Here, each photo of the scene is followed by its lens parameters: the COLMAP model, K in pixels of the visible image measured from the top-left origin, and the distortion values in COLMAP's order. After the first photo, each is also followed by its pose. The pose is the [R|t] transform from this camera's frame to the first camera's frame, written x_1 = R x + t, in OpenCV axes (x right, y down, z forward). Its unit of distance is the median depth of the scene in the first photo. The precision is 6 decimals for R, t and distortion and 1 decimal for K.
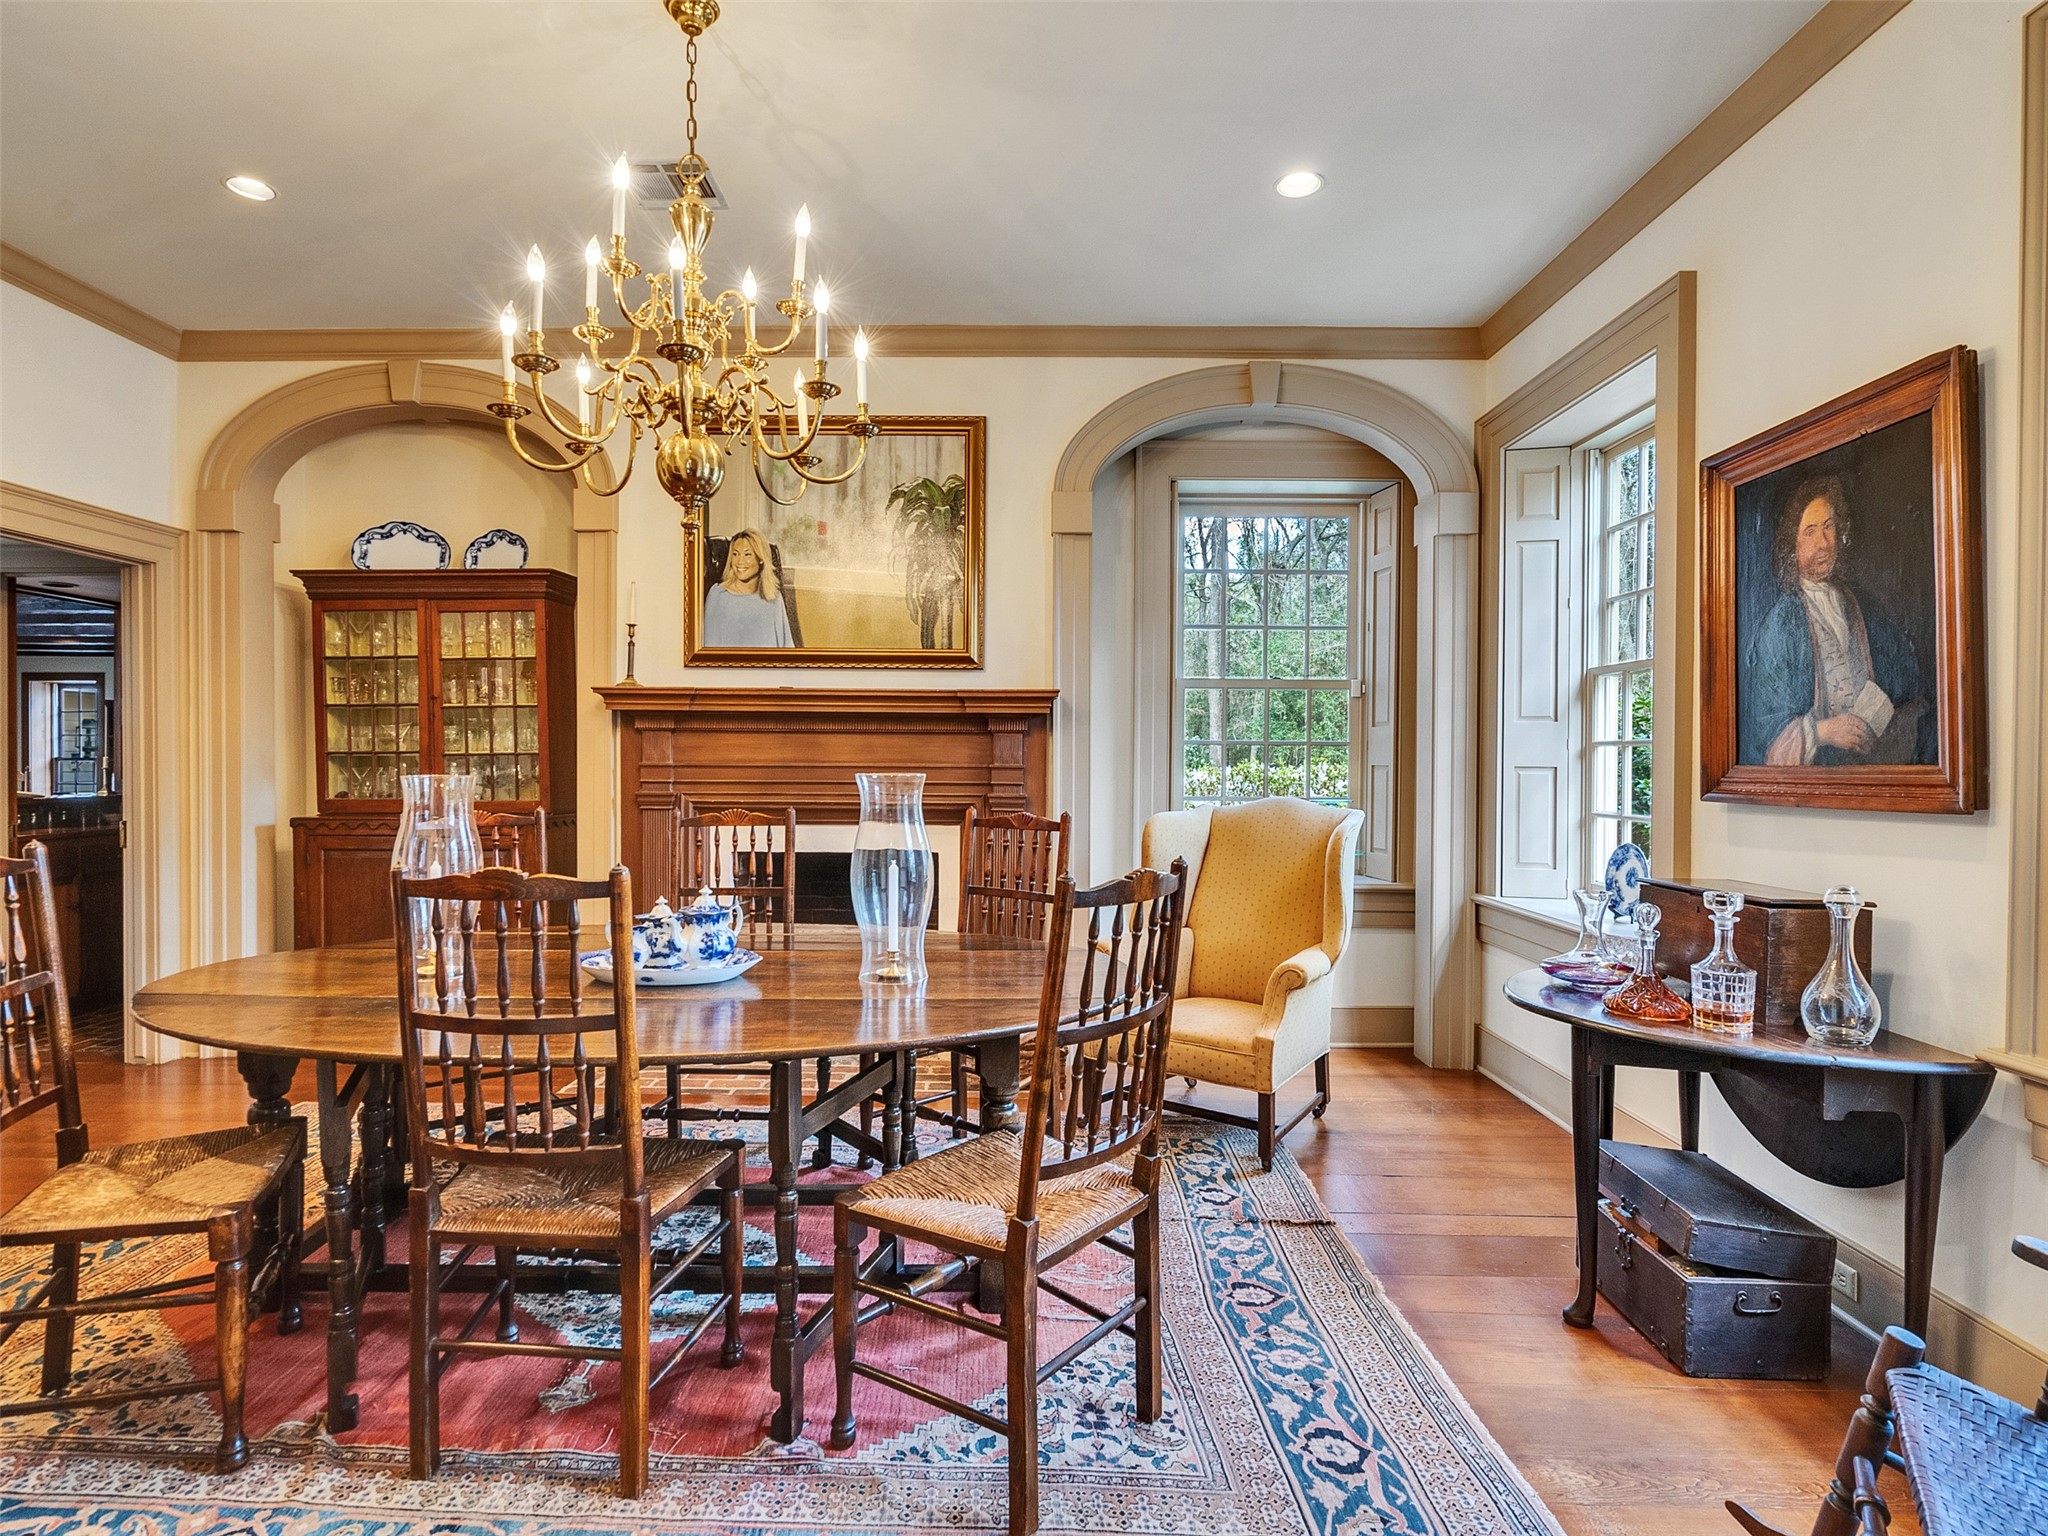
lens RADIAL K [[1044.8, 0, 1028.7], [0, 1044.8, 771.1], [0, 0, 1]] dist [-0.006472, 0.000618]
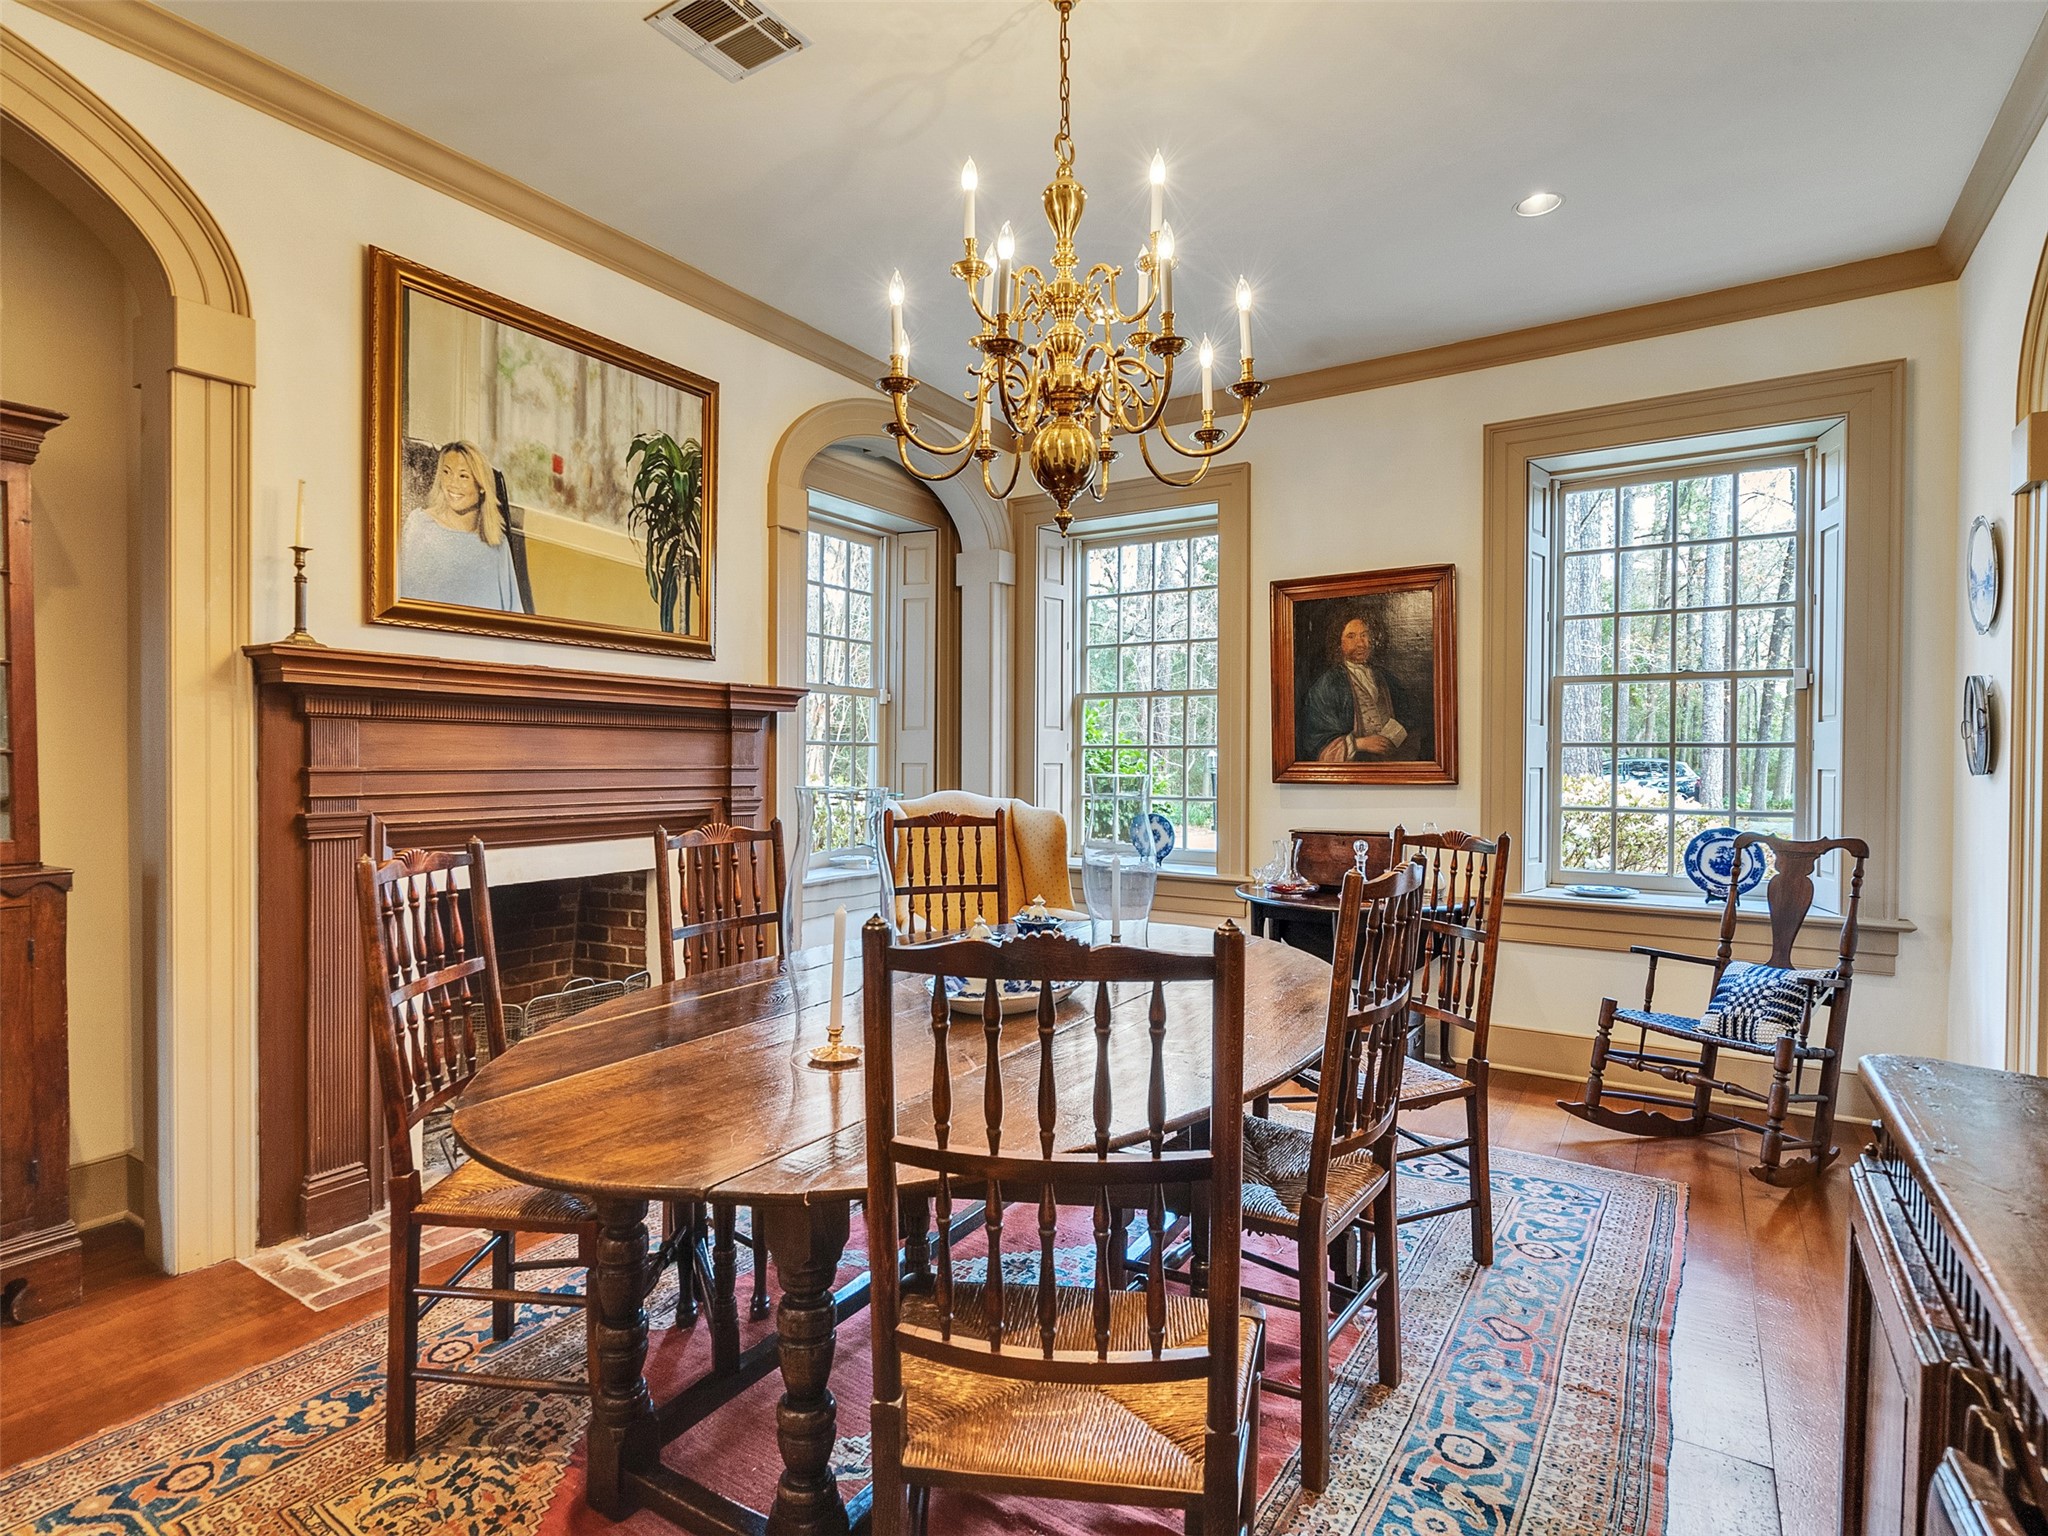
lens RADIAL K [[1044.8, 0, 1014.0], [0, 1044.8, 764.8], [0, 0, 1]] dist [-0.006472, 0.000618]
pose [[0.541206, -0.007971, 0.840852, -0.668725], [0.010617, 0.999940, 0.002645, -0.007009], [-0.840823, 0.007496, 0.541258, 0.295234]]
